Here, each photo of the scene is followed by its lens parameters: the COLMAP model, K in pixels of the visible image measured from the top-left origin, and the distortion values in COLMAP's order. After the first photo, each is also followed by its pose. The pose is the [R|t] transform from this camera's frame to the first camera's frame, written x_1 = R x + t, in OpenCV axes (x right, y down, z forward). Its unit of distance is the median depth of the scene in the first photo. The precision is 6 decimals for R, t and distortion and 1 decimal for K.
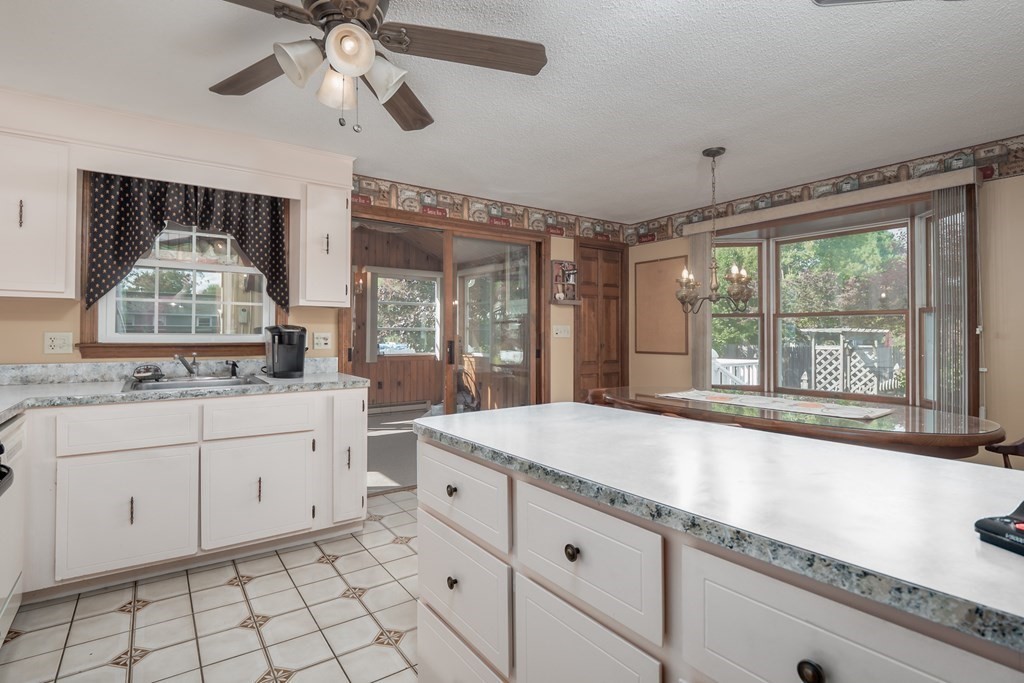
lens RADIAL K [[504.8, 0, 485.3], [0, 504.8, 329.4], [0, 0, 1]] dist [0.026574, -0.001187]
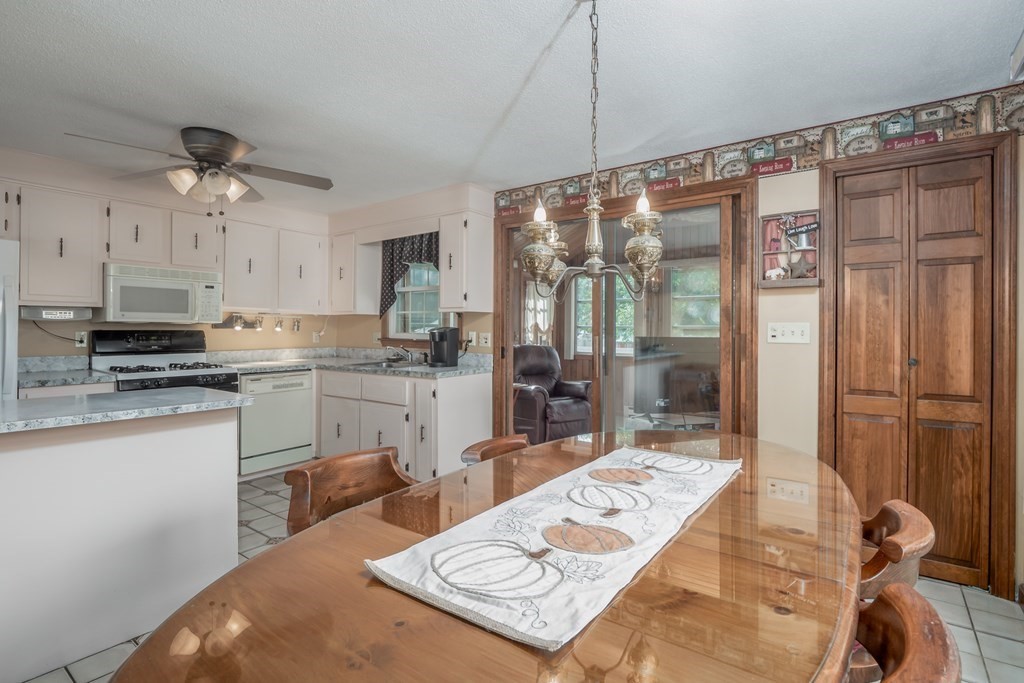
lens RADIAL K [[504.8, 0, 485.3], [0, 504.8, 329.4], [0, 0, 1]] dist [0.026574, -0.001187]
pose [[0.315280, 0.005038, -0.948985, 0.608537], [0.010755, 0.999903, 0.008881, -0.008898], [0.948938, -0.013007, 0.315195, 0.472334]]
